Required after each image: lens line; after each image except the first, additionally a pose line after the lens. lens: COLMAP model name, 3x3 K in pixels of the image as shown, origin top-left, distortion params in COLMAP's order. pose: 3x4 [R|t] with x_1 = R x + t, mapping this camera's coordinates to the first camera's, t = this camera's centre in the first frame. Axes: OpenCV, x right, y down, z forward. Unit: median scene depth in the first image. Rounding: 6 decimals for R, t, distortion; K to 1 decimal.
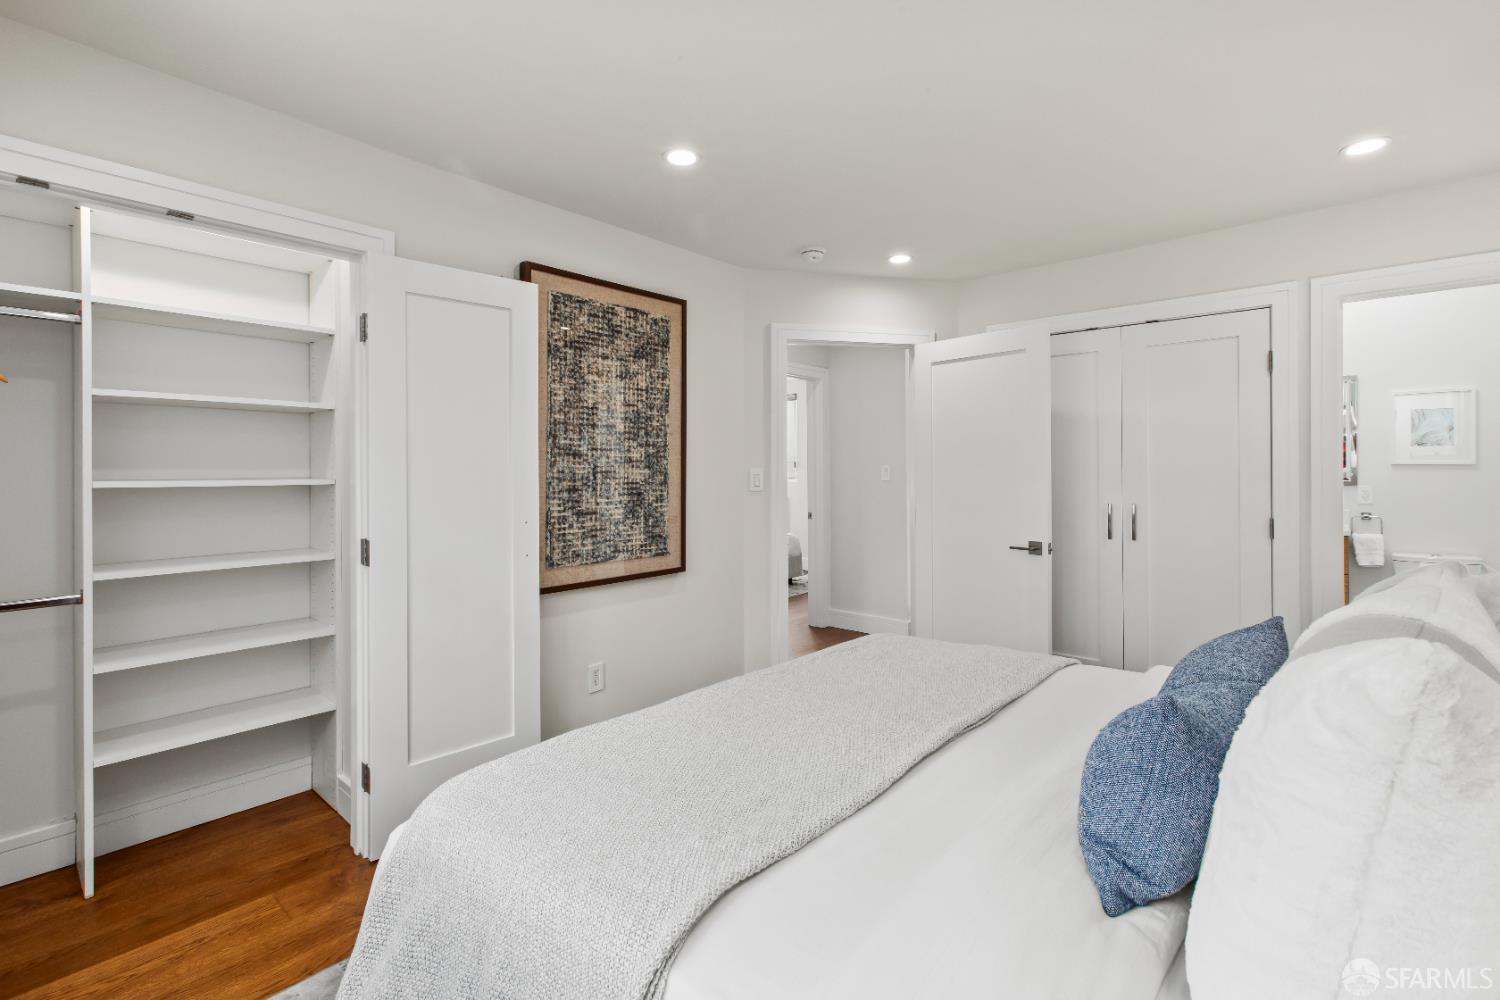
lens RADIAL K [[683.9, 0, 736.9], [0, 683.9, 466.4], [0, 0, 1]] dist [0.001597, -0.000284]
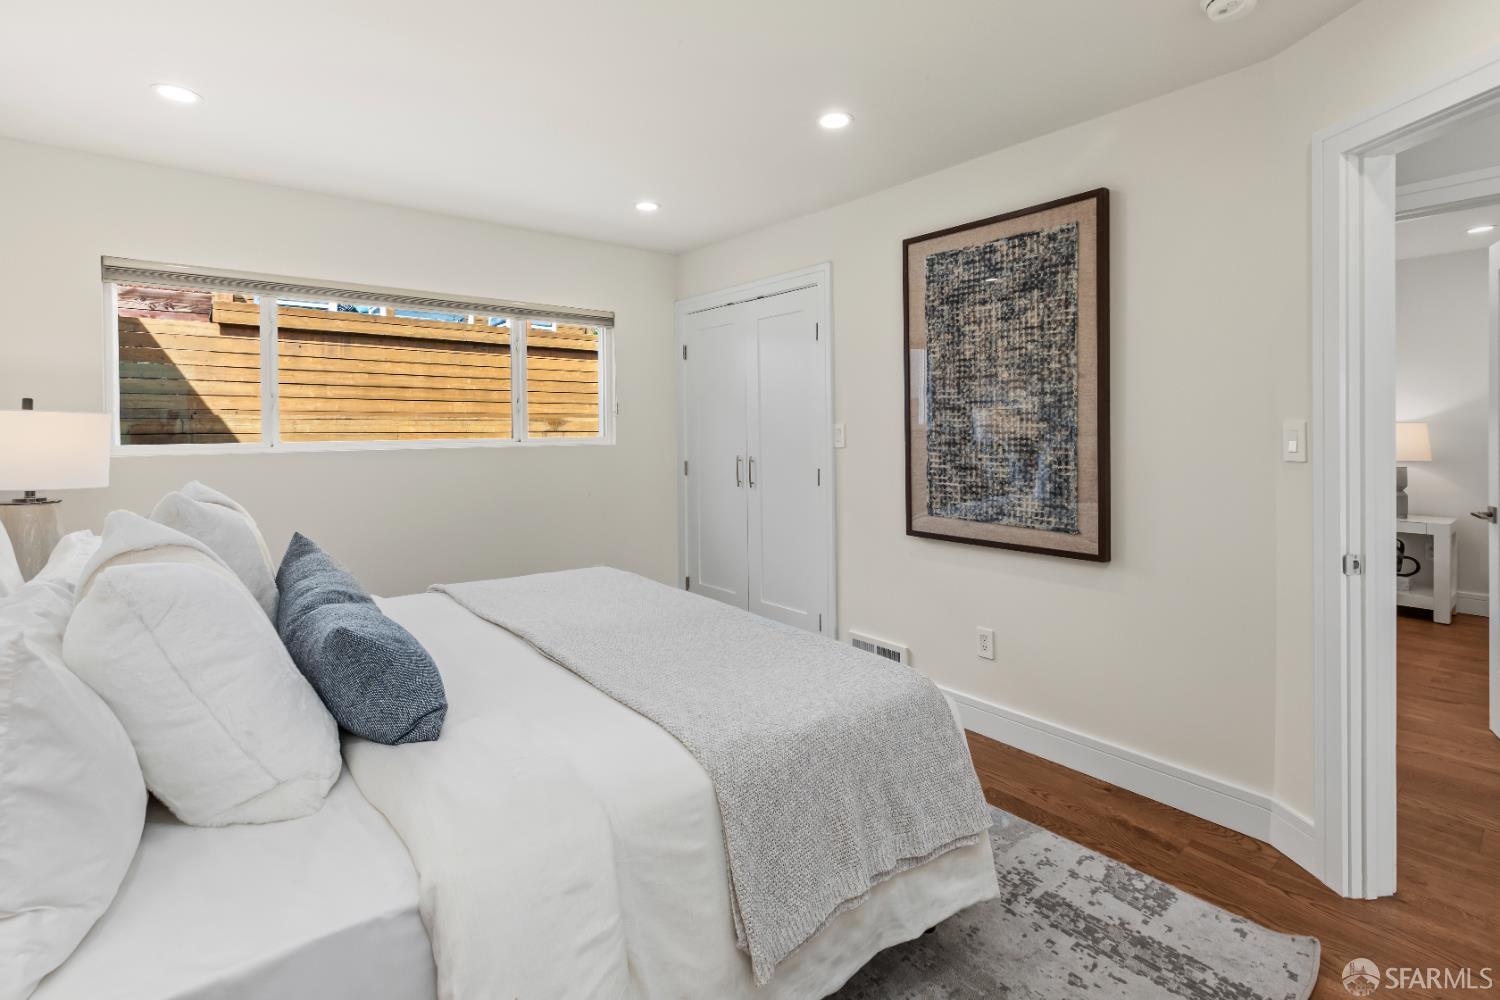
lens RADIAL K [[683.9, 0, 729.7], [0, 683.9, 438.2], [0, 0, 1]] dist [0.001597, -0.000284]
pose [[-0.150305, 0.021509, -0.988406, 0.783284], [0.010334, 0.999743, 0.020184, 0.002489], [0.988586, -0.007180, -0.150488, 0.799059]]
